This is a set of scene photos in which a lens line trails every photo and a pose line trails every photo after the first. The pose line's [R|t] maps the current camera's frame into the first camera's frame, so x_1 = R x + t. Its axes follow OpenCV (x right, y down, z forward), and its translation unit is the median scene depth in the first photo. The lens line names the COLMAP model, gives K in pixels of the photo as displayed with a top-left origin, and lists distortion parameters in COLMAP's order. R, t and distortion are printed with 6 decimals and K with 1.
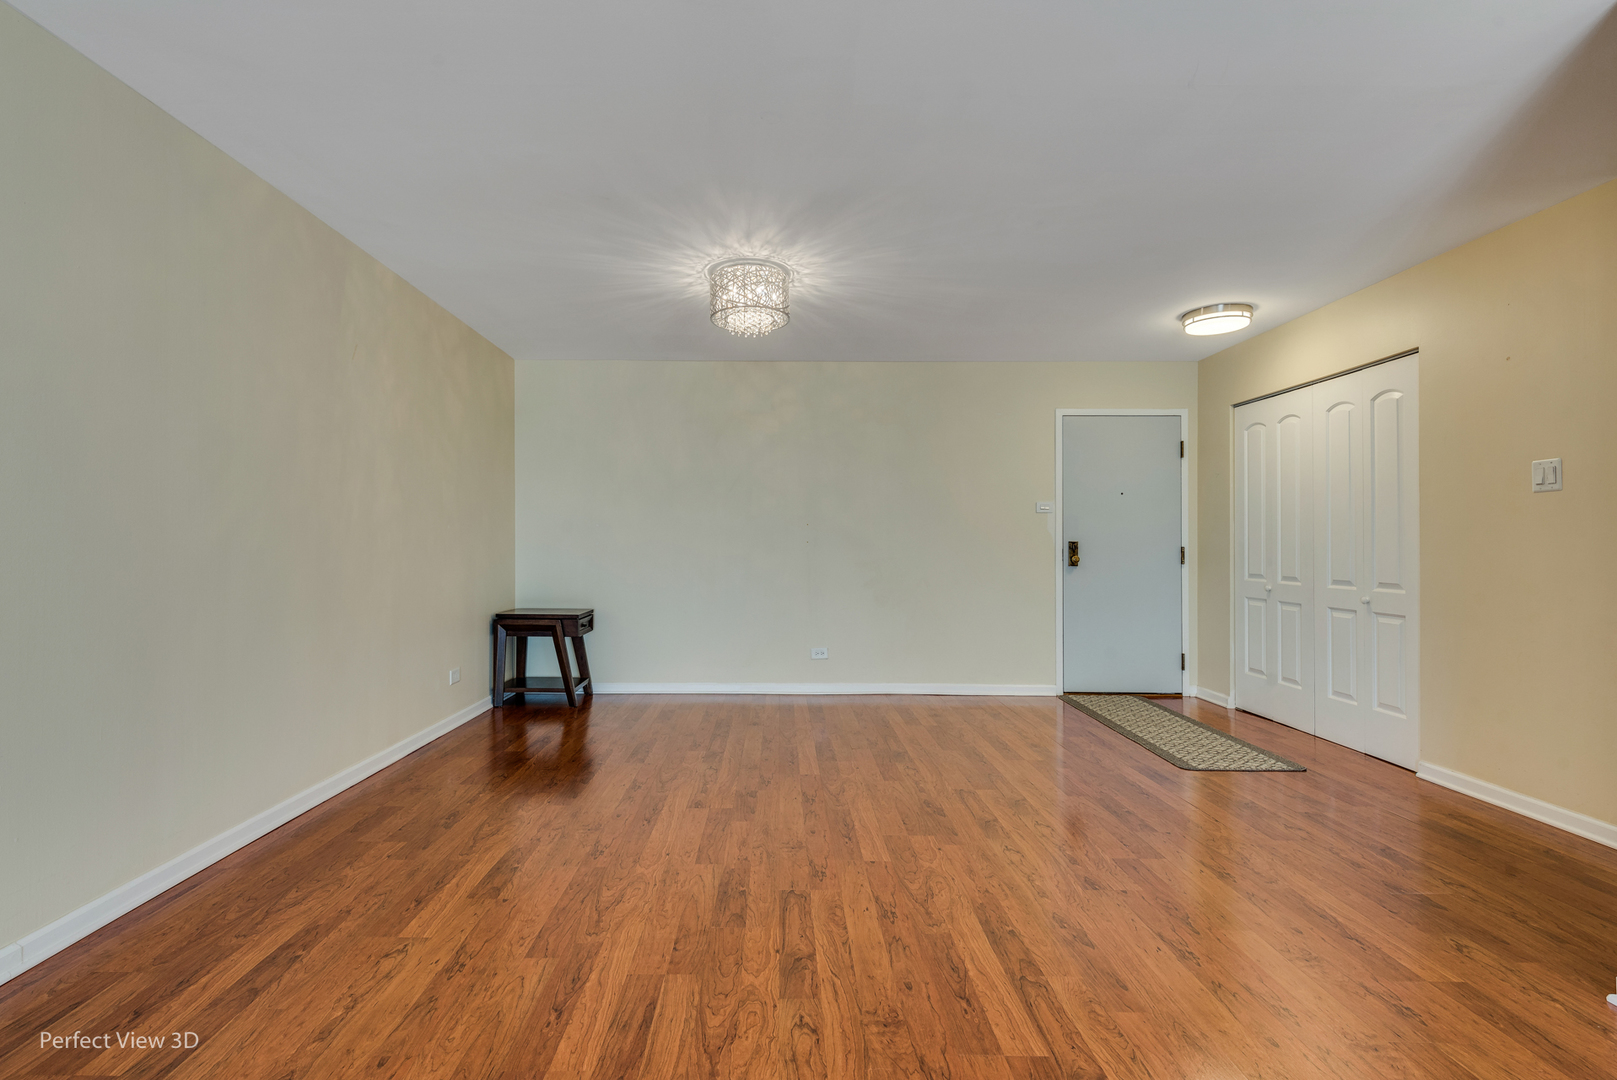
lens RADIAL K [[737.7, 0, 808.5], [0, 737.7, 540.0], [0, 0, 1]] dist [0.004450, 0.000714]
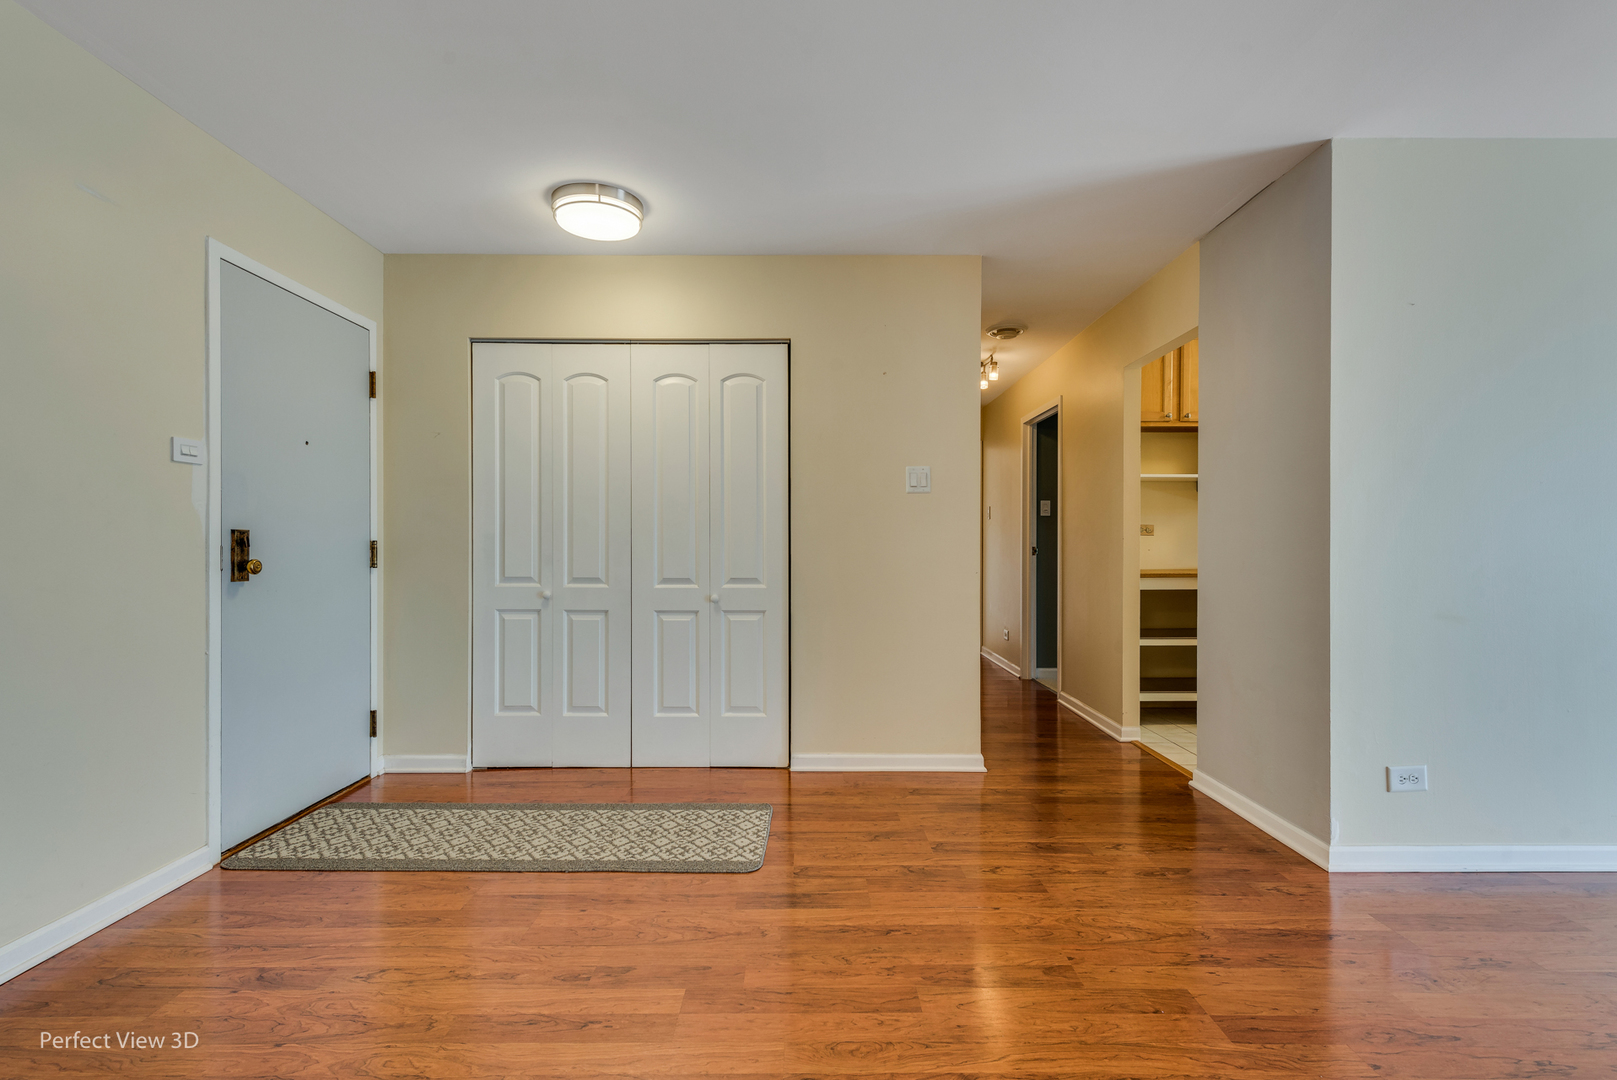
lens RADIAL K [[724.0, 0, 808.5], [0, 724.0, 540.0], [0, 0, 1]] dist [0.003930, 0.000276]
pose [[0.039594, -0.000045, 0.999216, -0.111285], [-0.007885, 0.999969, 0.000357, 0.006823], [-0.999185, -0.007893, 0.039593, 0.708243]]
